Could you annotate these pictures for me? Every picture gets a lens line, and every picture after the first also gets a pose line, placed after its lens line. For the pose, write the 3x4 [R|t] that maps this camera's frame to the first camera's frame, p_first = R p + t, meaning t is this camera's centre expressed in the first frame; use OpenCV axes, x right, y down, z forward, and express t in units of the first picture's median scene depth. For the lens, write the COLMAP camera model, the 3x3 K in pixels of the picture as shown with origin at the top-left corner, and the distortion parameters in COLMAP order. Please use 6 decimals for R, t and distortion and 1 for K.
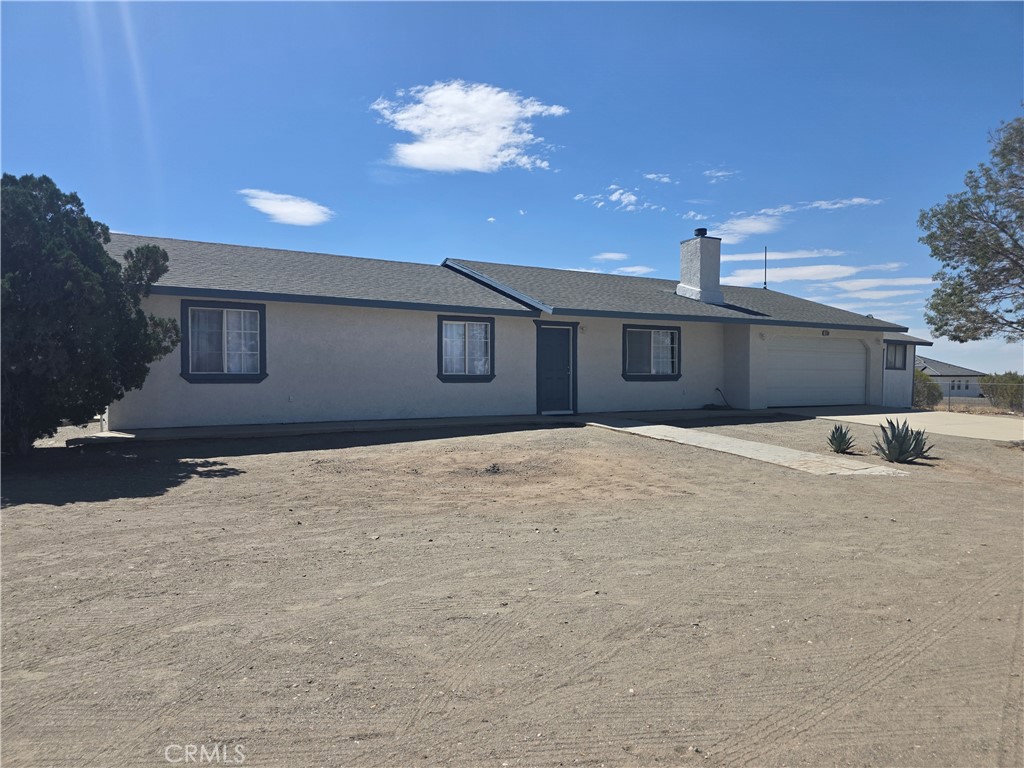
lens RADIAL K [[676.0, 0, 511.2], [0, 676.0, 358.1], [0, 0, 1]] dist [0.037709, 0.000521]
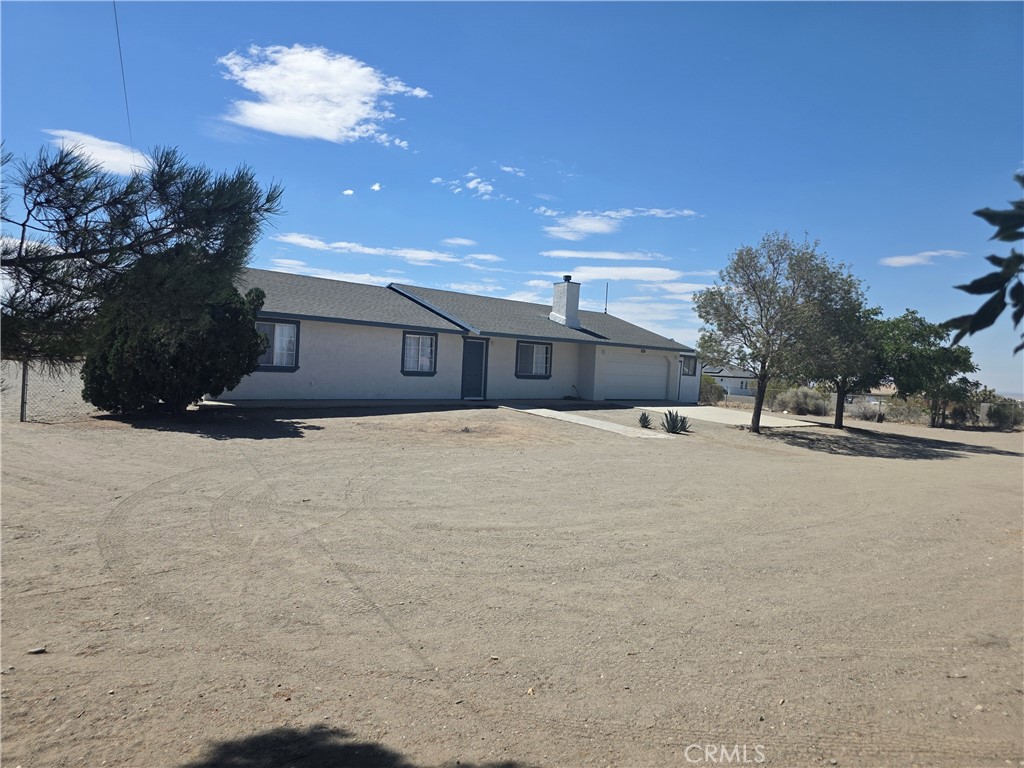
lens RADIAL K [[676.0, 0, 511.2], [0, 676.0, 358.1], [0, 0, 1]] dist [0.037709, 0.000521]
pose [[0.973008, 0.050785, 0.225115, -0.161325], [-0.056644, 0.998201, 0.019639, -0.035430], [-0.223713, -0.031861, 0.974134, -0.392446]]
